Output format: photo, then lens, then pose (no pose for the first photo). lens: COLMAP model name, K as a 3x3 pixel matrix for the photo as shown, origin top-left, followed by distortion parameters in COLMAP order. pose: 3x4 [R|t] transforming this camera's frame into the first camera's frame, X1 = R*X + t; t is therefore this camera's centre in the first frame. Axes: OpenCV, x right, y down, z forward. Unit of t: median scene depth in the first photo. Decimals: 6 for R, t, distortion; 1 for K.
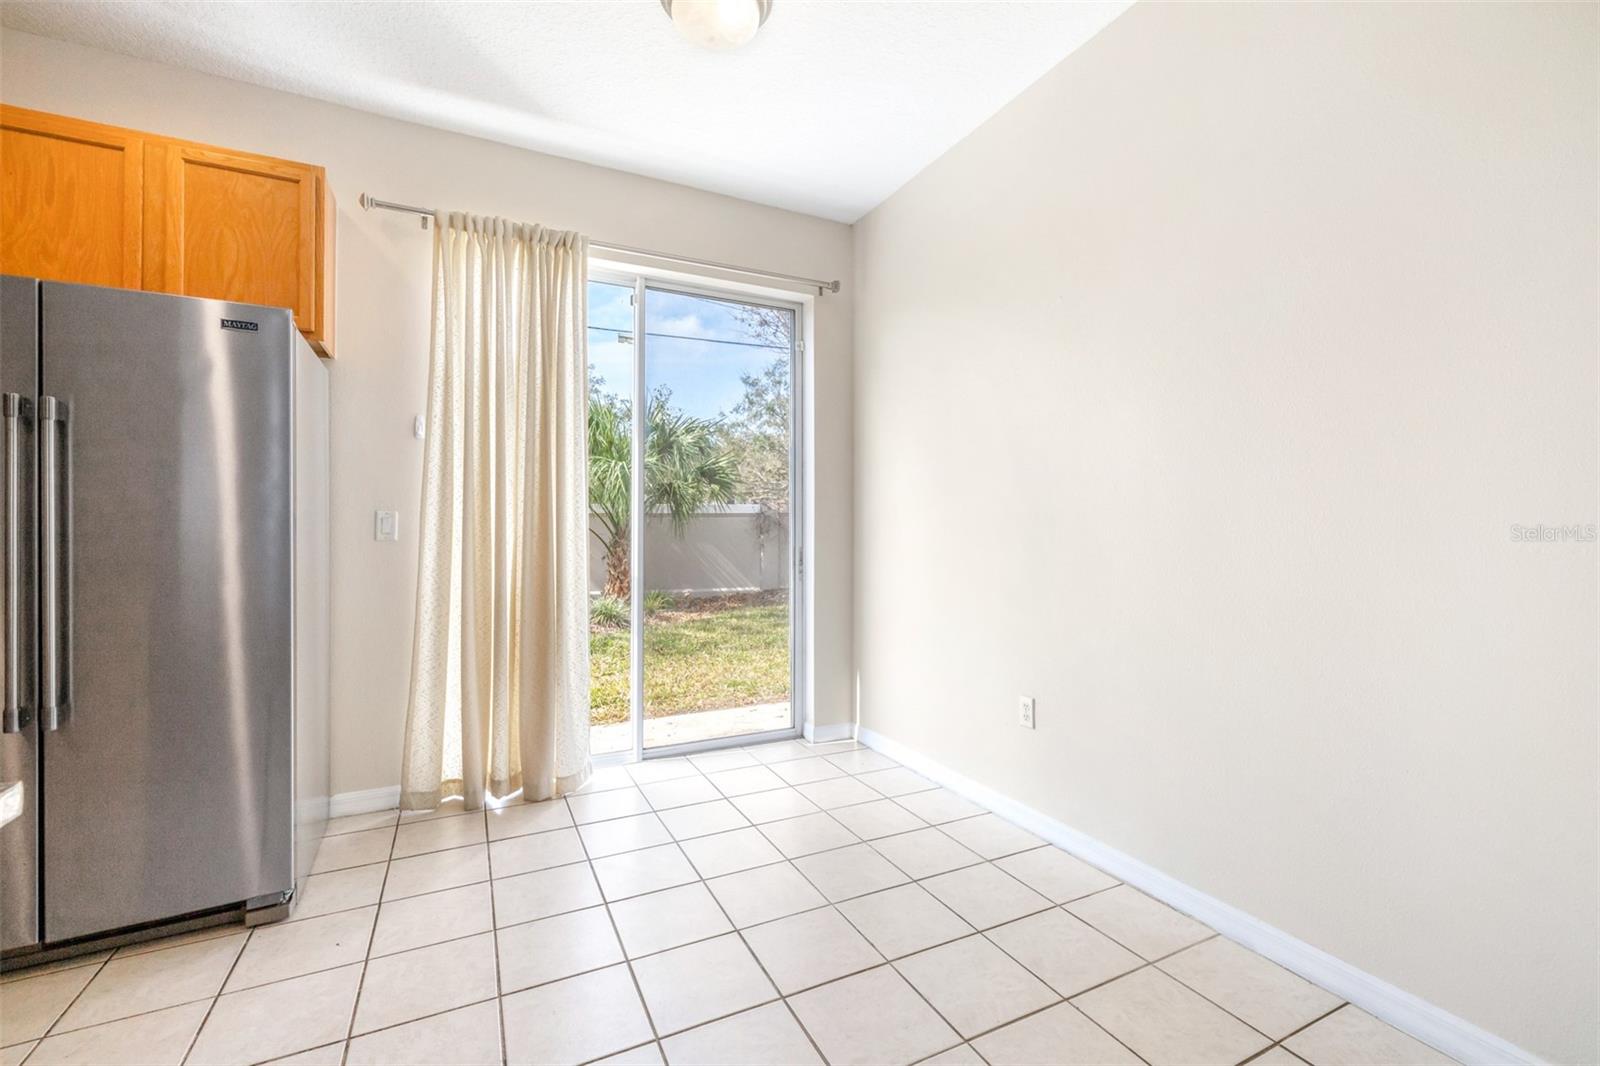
lens RADIAL K [[683.3, 0, 803.1], [0, 683.3, 519.8], [0, 0, 1]] dist [-0.000061, -0.000092]
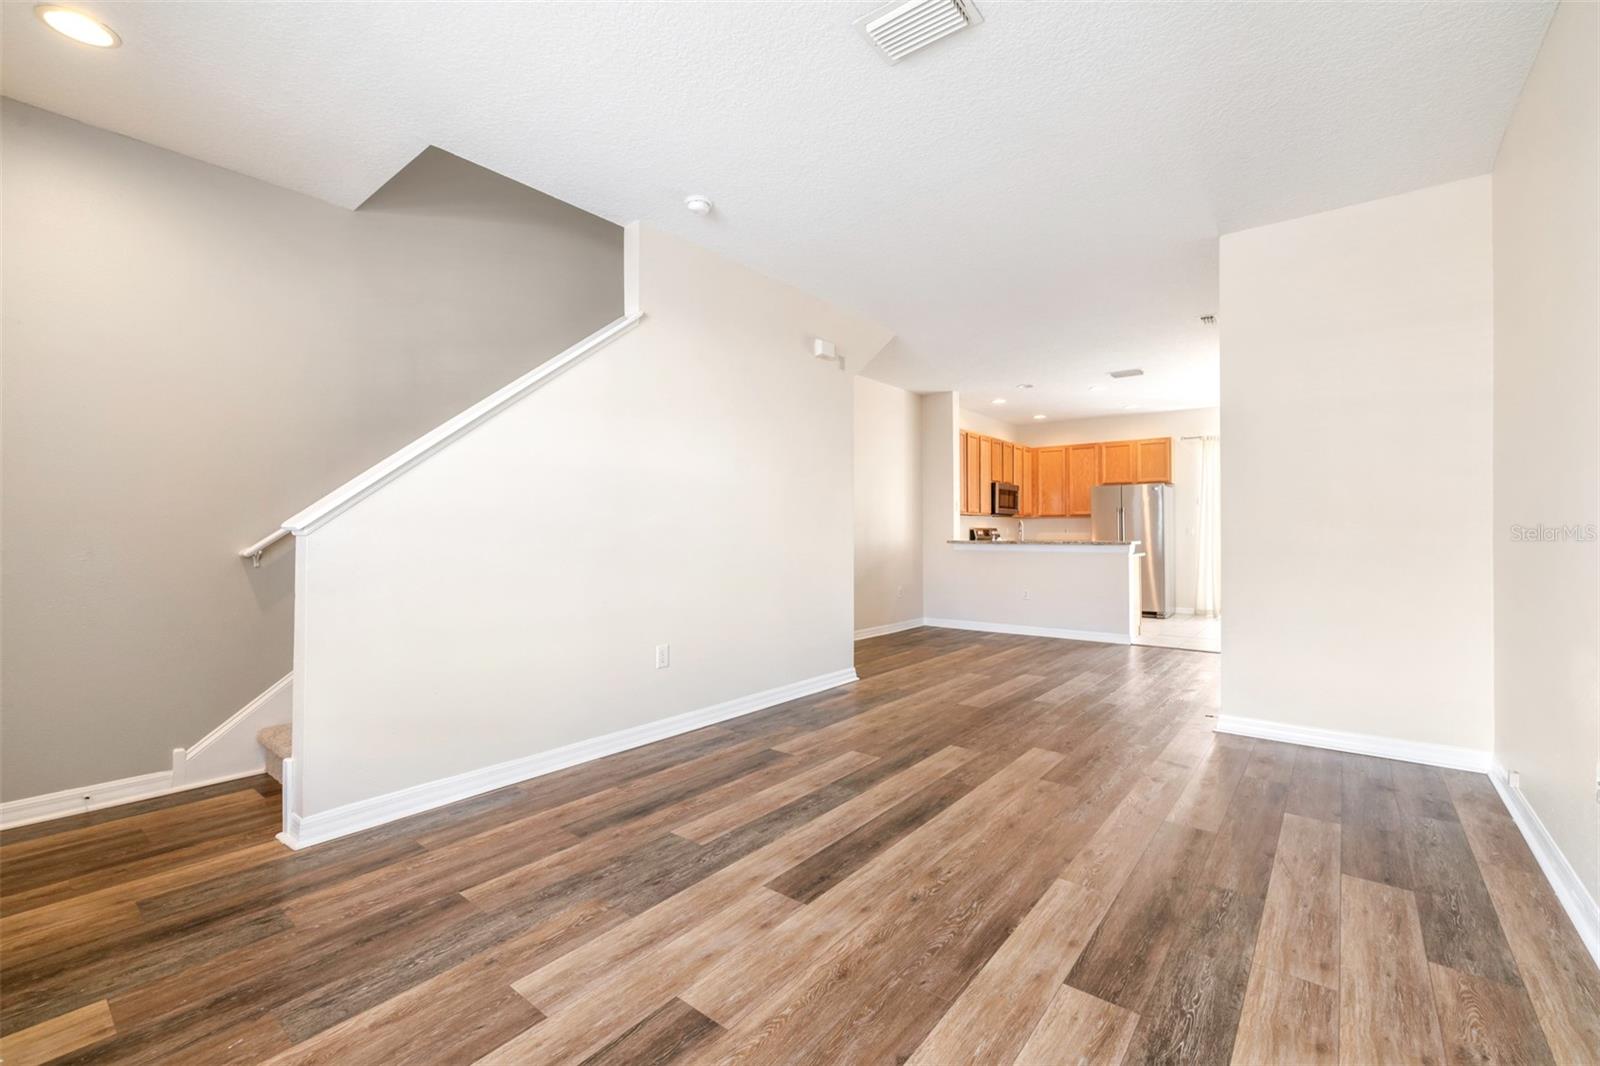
lens RADIAL K [[664.6, 0, 800.0], [0, 664.6, 533.0], [0, 0, 1]] dist [-0.000320, -0.000048]
pose [[0.414268, 0.000920, -0.910154, 1.707920], [0.015491, 0.999848, 0.008061, -0.039516], [0.910023, -0.017439, 0.414191, -2.285414]]
